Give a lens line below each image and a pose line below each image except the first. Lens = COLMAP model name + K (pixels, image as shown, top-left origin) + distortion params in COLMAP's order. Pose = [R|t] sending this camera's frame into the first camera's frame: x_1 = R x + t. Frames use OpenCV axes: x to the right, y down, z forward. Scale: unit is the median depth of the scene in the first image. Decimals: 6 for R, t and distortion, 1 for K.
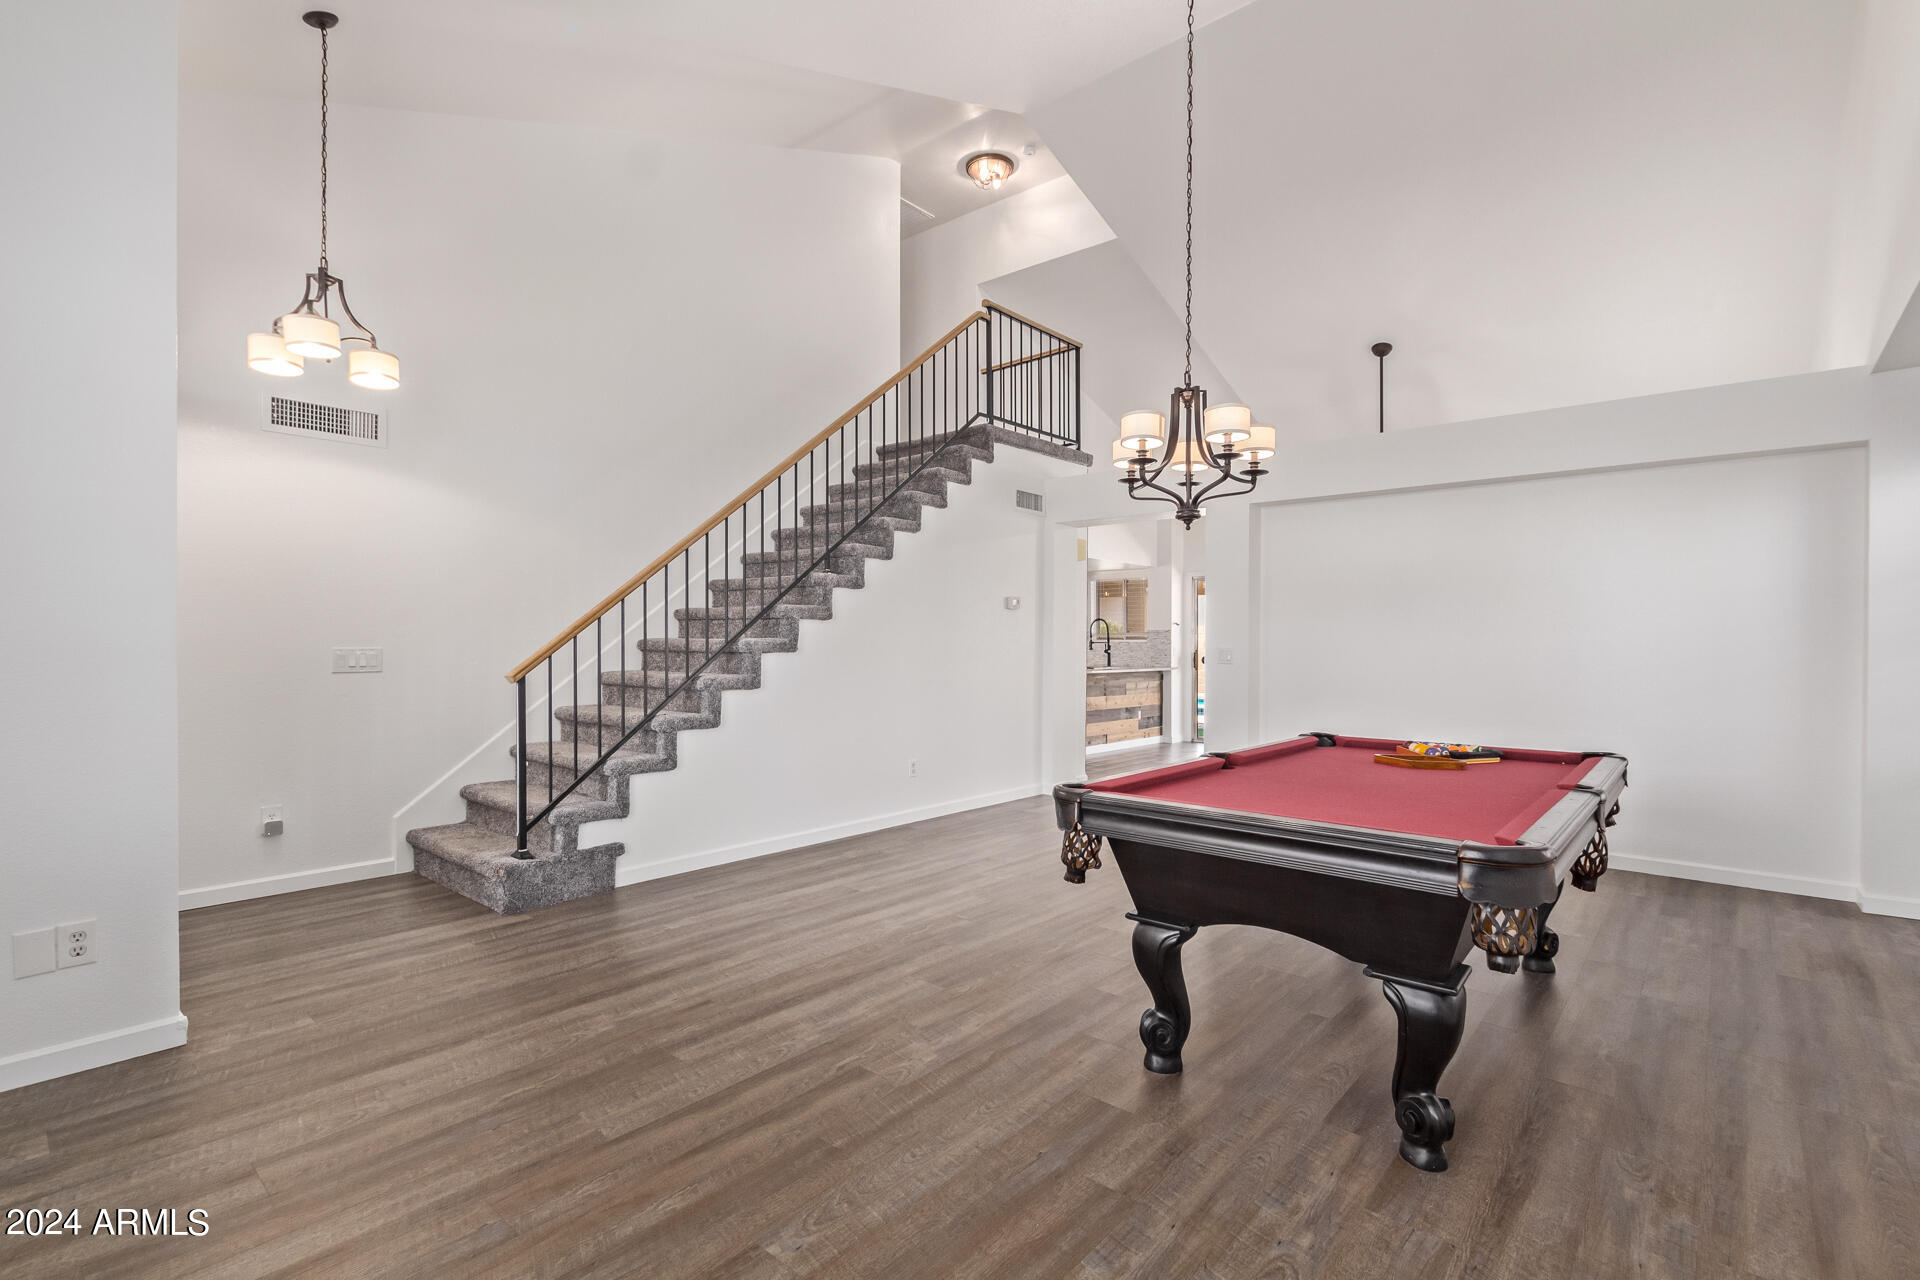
lens RADIAL K [[885.6, 0, 960.0], [0, 885.6, 640.0], [0, 0, 1]] dist [0.001751, 0.000378]
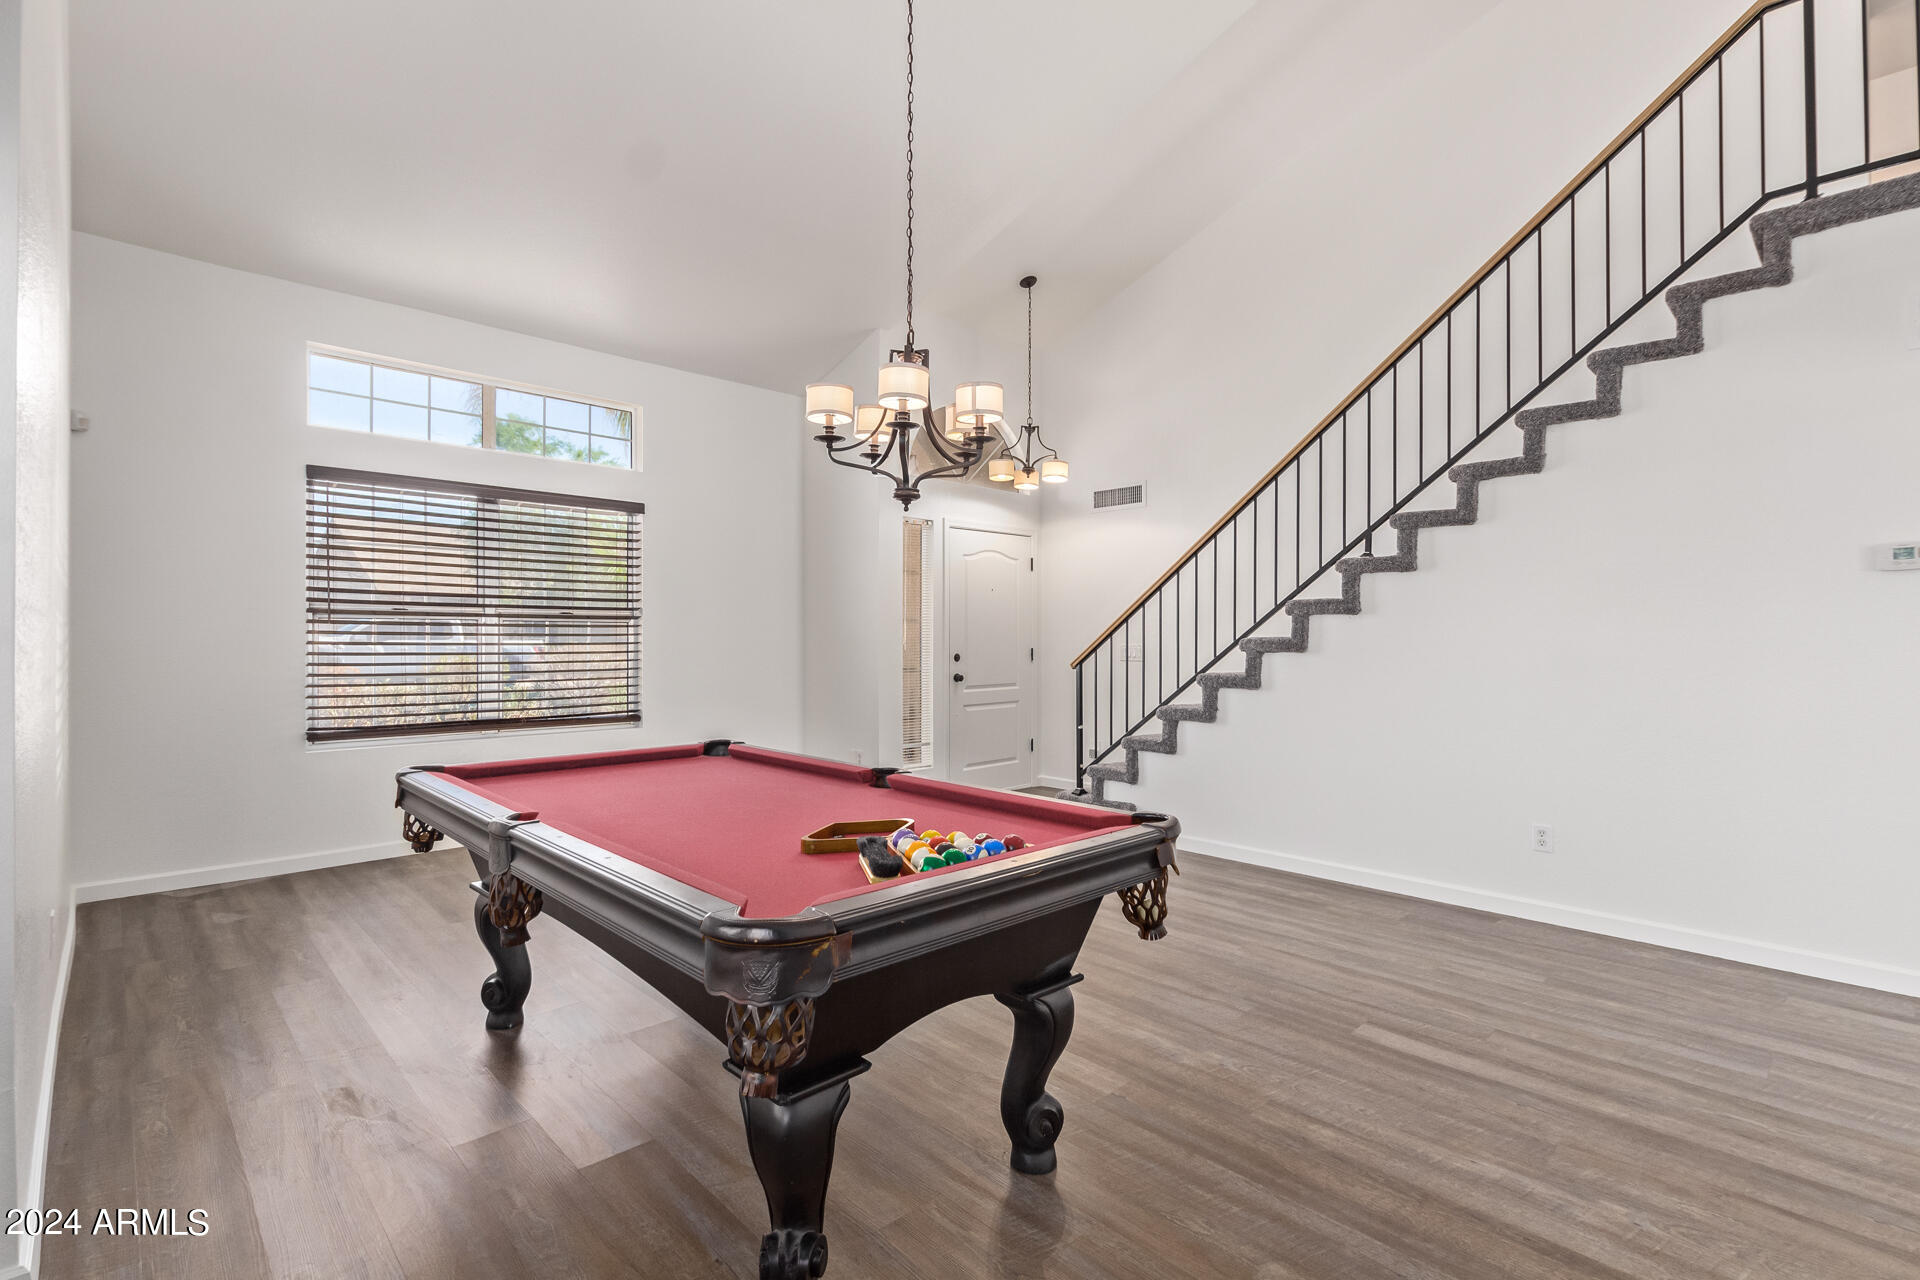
lens RADIAL K [[885.6, 0, 960.0], [0, 885.6, 640.0], [0, 0, 1]] dist [0.001751, 0.000378]
pose [[-0.097586, -0.004683, -0.995216, 0.784536], [-0.002274, 0.999987, -0.004482, 0.006556], [0.995225, 0.001826, -0.097595, 0.801367]]
